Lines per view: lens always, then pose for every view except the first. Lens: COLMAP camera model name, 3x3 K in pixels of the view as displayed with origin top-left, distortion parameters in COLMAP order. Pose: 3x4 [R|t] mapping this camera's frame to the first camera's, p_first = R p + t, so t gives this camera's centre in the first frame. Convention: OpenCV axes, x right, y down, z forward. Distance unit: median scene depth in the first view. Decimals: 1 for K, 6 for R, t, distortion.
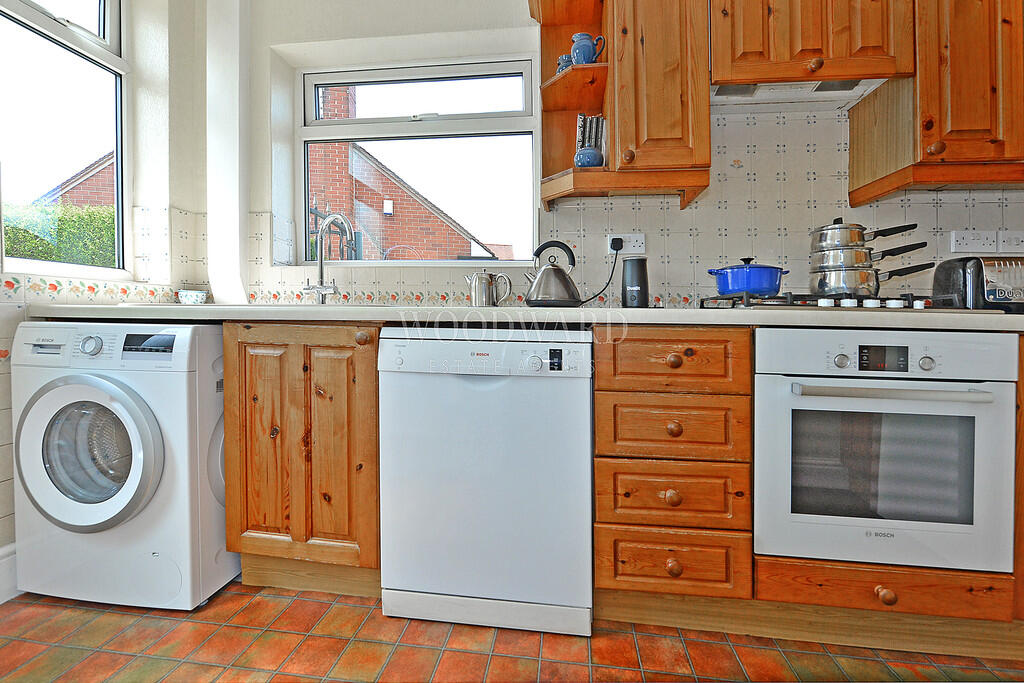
lens RADIAL K [[403.0, 0, 514.9], [0, 403.0, 310.1], [0, 0, 1]] dist [-0.011753, -0.000431]
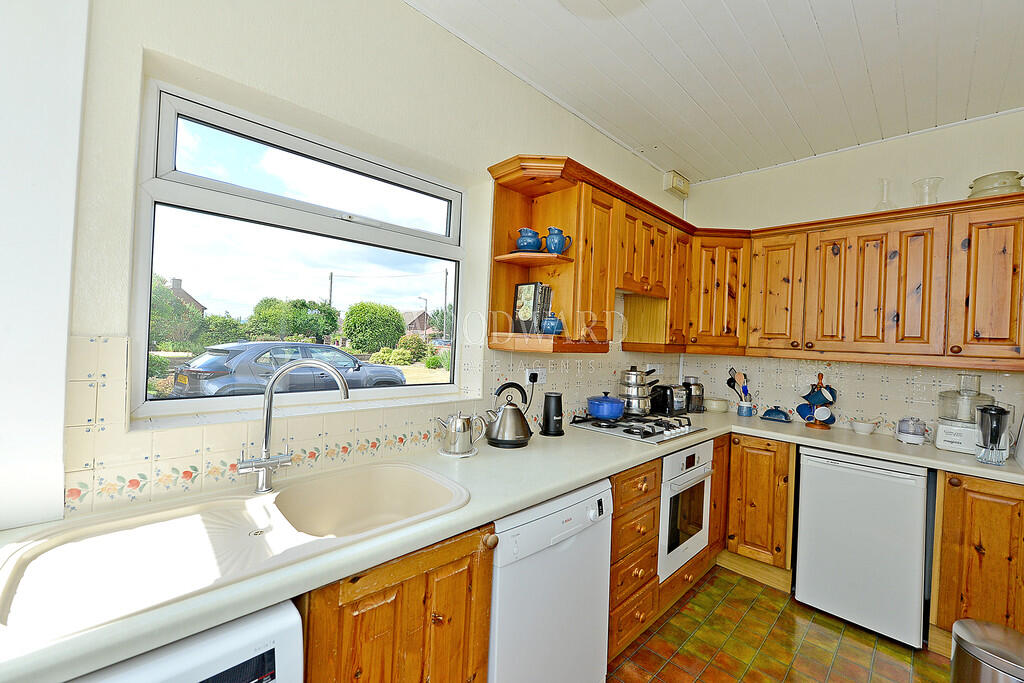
lens RADIAL K [[403.0, 0, 505.5], [0, 403.0, 334.2], [0, 0, 1]] dist [-0.011753, -0.000431]
pose [[0.639238, 0.025259, 0.768594, -1.037937], [-0.045578, 0.998948, 0.005078, -0.404812], [-0.767657, -0.038278, 0.639717, 0.356873]]
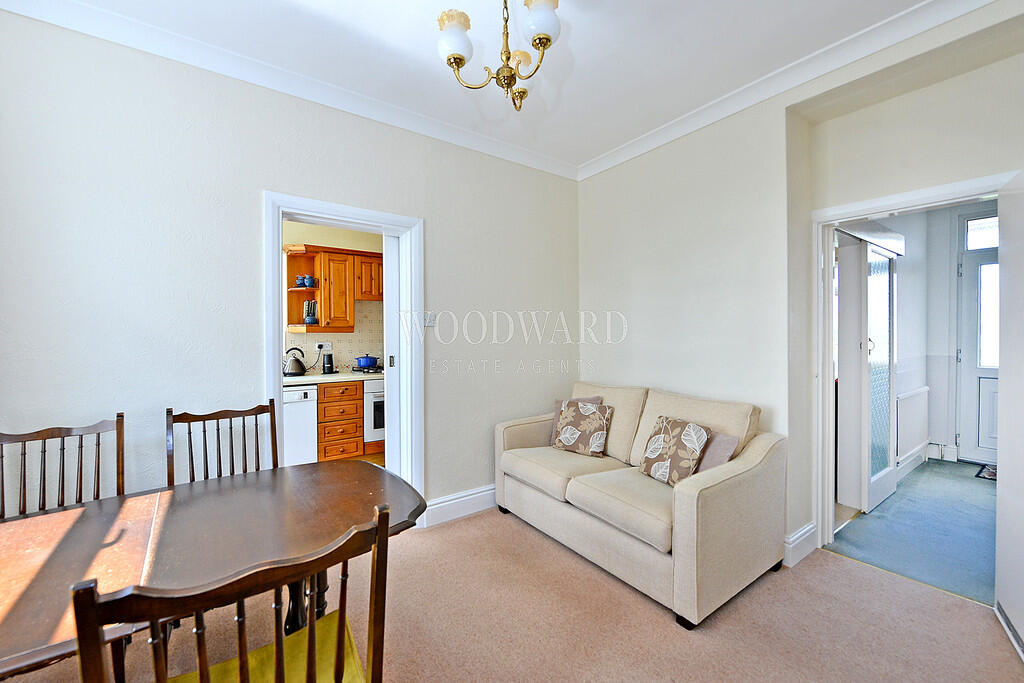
lens RADIAL K [[403.0, 0, 499.4], [0, 403.0, 327.1], [0, 0, 1]] dist [-0.011753, -0.000431]
pose [[0.740586, 0.002732, 0.671956, -0.820809], [0.000887, 0.999987, -0.005043, -0.365224], [-0.671961, 0.004331, 0.740574, -2.188352]]
